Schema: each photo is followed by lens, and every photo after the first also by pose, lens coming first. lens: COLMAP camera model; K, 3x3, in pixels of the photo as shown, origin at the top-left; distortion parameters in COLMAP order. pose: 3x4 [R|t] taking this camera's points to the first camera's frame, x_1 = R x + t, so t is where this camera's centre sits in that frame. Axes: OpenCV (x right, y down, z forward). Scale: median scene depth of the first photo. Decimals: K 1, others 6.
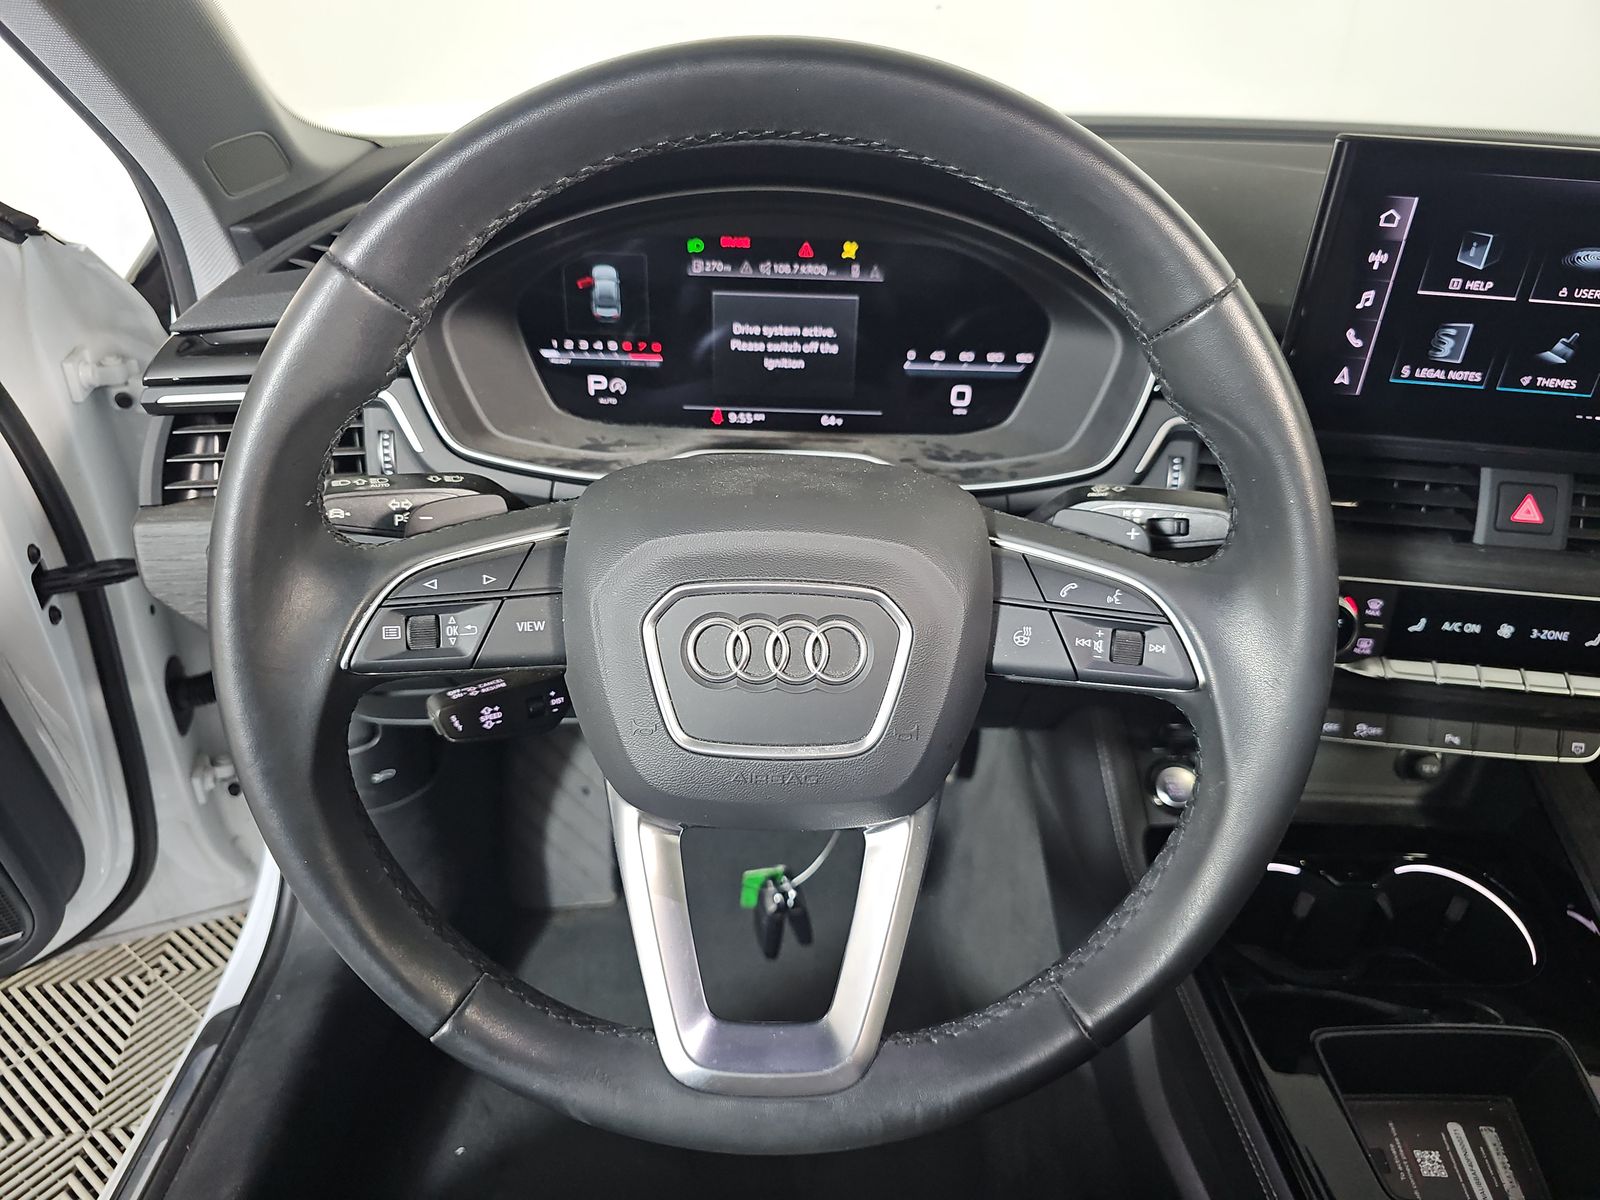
lens RADIAL K [[1072.2, 0, 800.8], [0, 1072.2, 600.3], [0, 0, 1]] dist [0.066298, -0.009164]
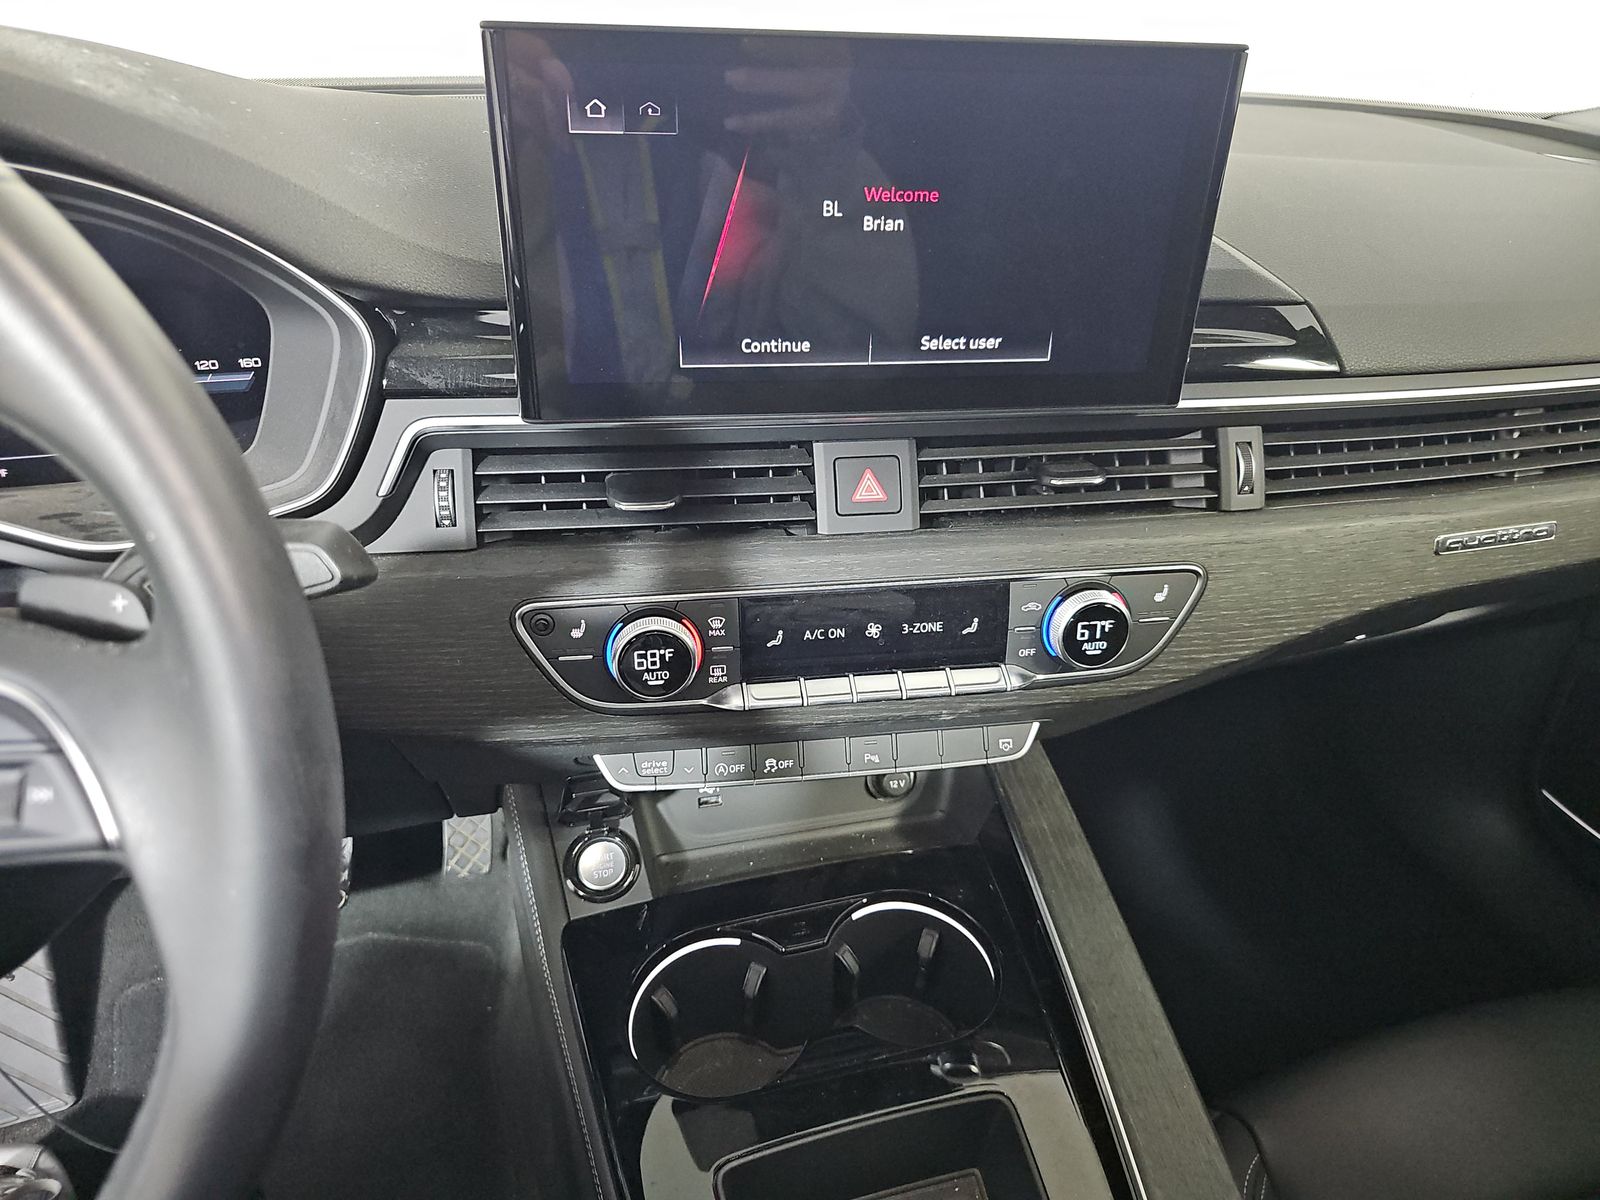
lens RADIAL K [[1072.2, 0, 797.4], [0, 1072.2, 599.6], [0, 0, 1]] dist [0.066298, -0.009164]
pose [[0.972527, -0.143881, 0.183000, 0.434867], [0.147498, 0.989043, -0.006238, 0.000718], [-0.180098, 0.033059, 0.983093, 0.195096]]
